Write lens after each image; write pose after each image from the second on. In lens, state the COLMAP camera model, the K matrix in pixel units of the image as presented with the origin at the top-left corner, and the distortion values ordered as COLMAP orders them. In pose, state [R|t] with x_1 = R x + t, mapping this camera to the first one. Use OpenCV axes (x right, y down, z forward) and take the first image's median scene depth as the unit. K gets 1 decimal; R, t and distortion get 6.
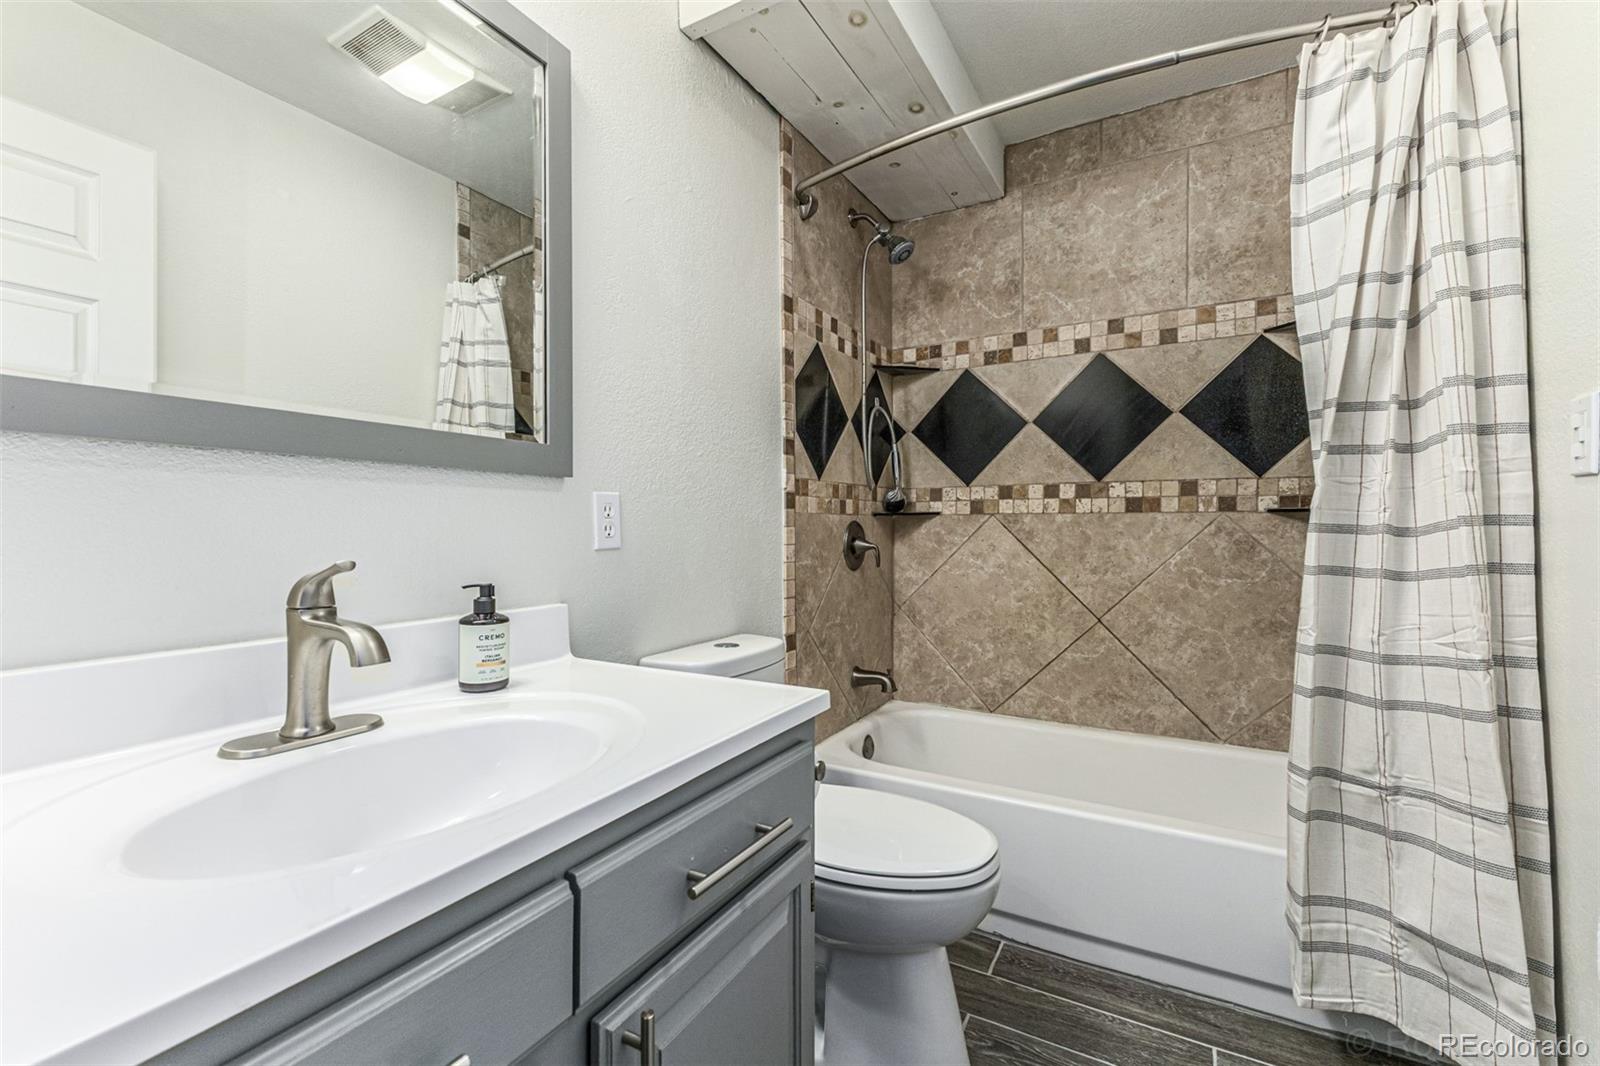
lens RADIAL K [[697.9, 0, 800.0], [0, 697.9, 529.5], [0, 0, 1]] dist [0.017477, -0.003737]
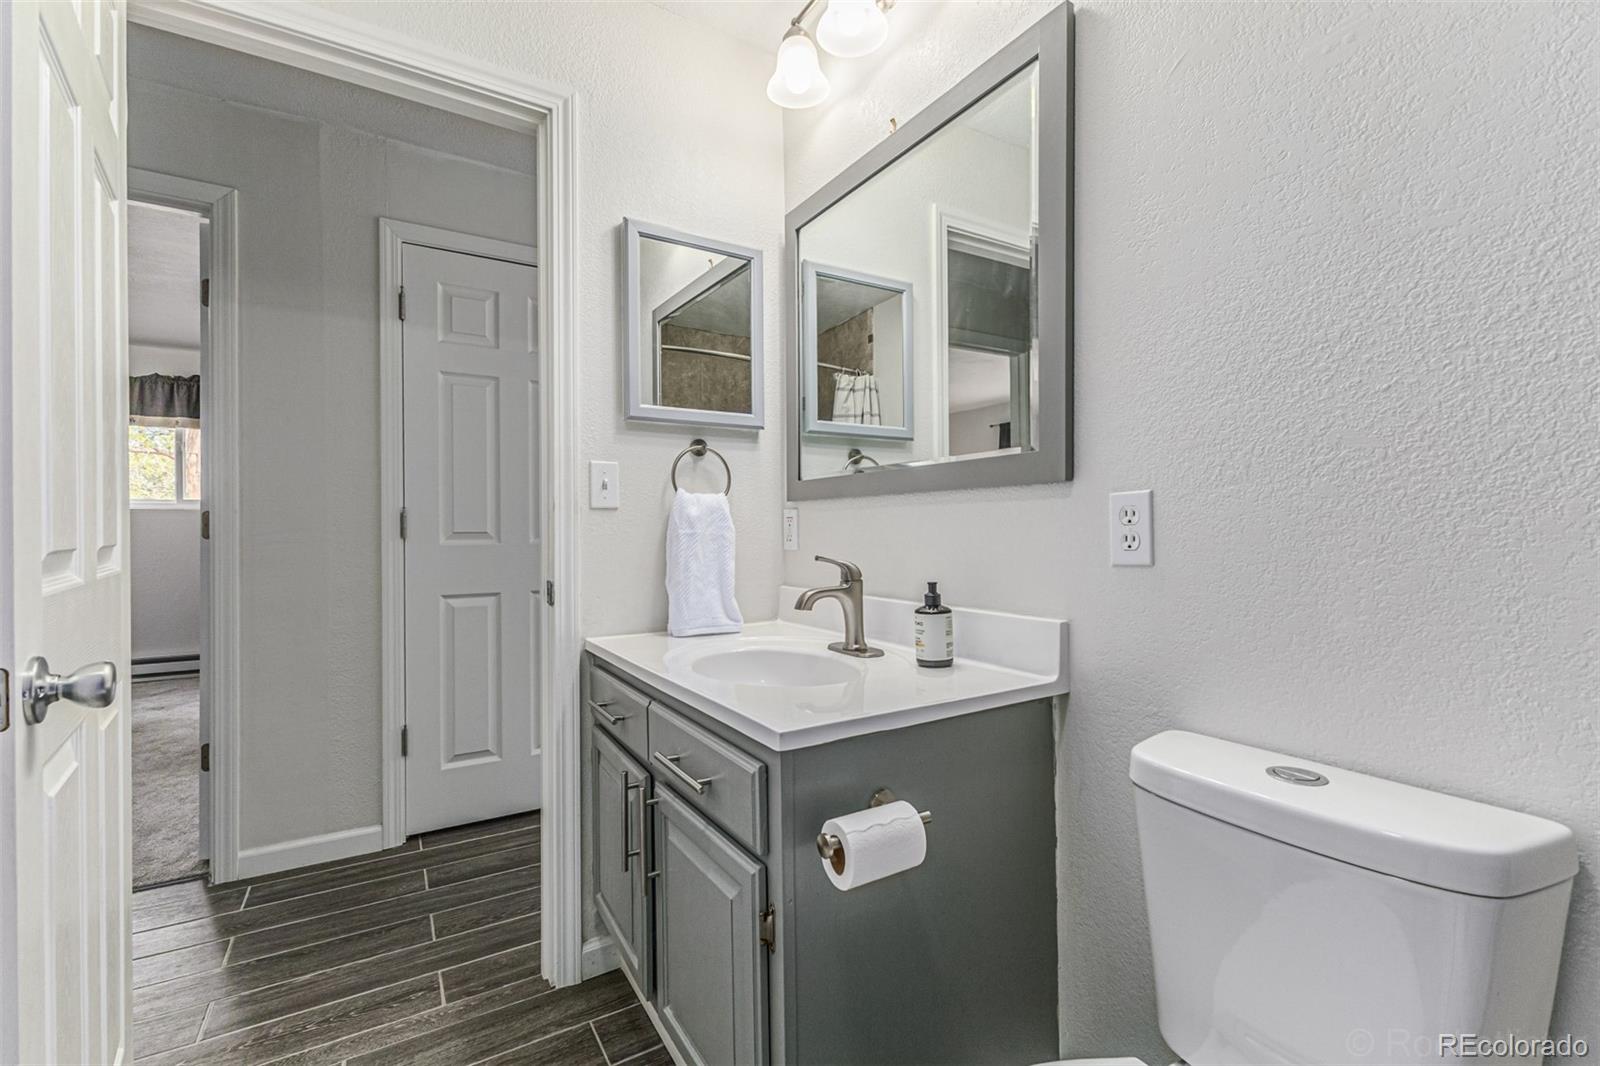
lens RADIAL K [[680.2, 0, 796.4], [0, 680.2, 528.2], [0, 0, 1]] dist [0.011972, -0.005814]
pose [[-0.480429, -0.003516, -0.877026, 0.738690], [0.002108, 0.999984, -0.005164, -0.013197], [0.877031, -0.004329, -0.480415, 1.371853]]
